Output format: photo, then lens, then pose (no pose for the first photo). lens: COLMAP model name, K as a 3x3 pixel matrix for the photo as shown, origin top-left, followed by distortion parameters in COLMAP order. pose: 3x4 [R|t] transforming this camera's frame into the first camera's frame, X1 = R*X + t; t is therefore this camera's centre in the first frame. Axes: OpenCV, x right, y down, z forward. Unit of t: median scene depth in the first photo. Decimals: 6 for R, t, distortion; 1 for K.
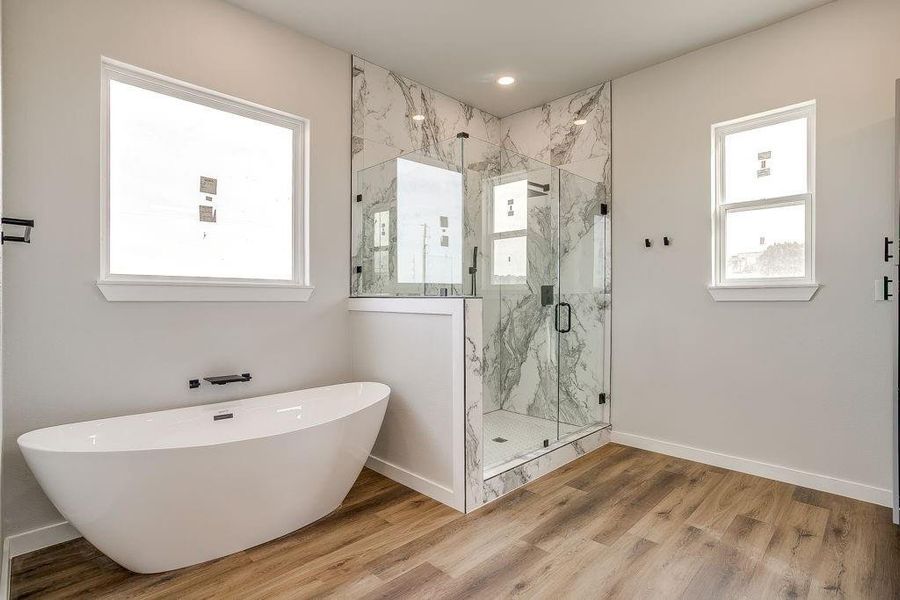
lens RADIAL K [[445.9, 0, 442.7], [0, 445.9, 298.8], [0, 0, 1]] dist [-0.005912, 0.000223]
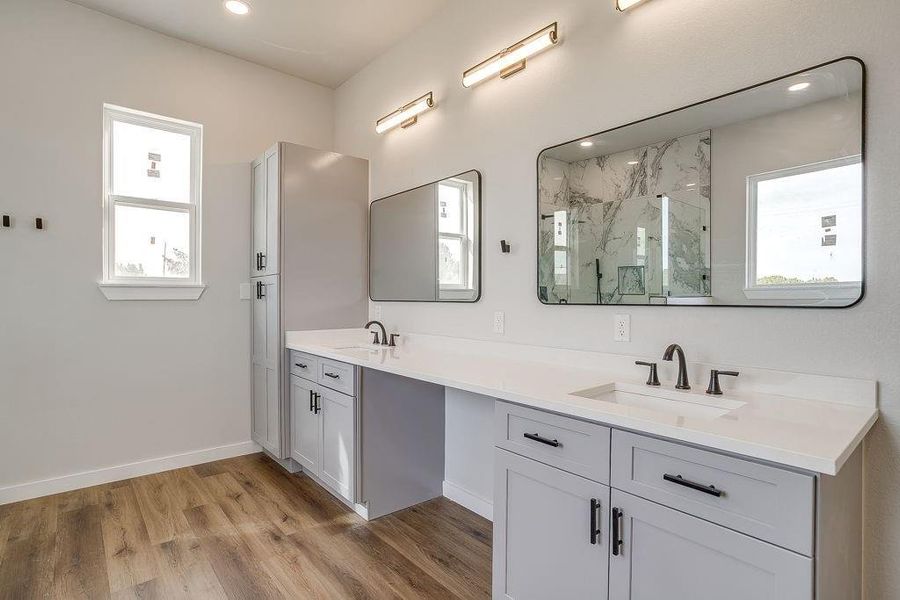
lens RADIAL K [[445.9, 0, 442.7], [0, 445.9, 298.8], [0, 0, 1]] dist [-0.005912, 0.000223]
pose [[0.088527, -0.001173, 0.996073, -0.251601], [-0.003155, 0.999994, 0.001458, -0.001204], [-0.996069, -0.003271, 0.088523, 0.273188]]
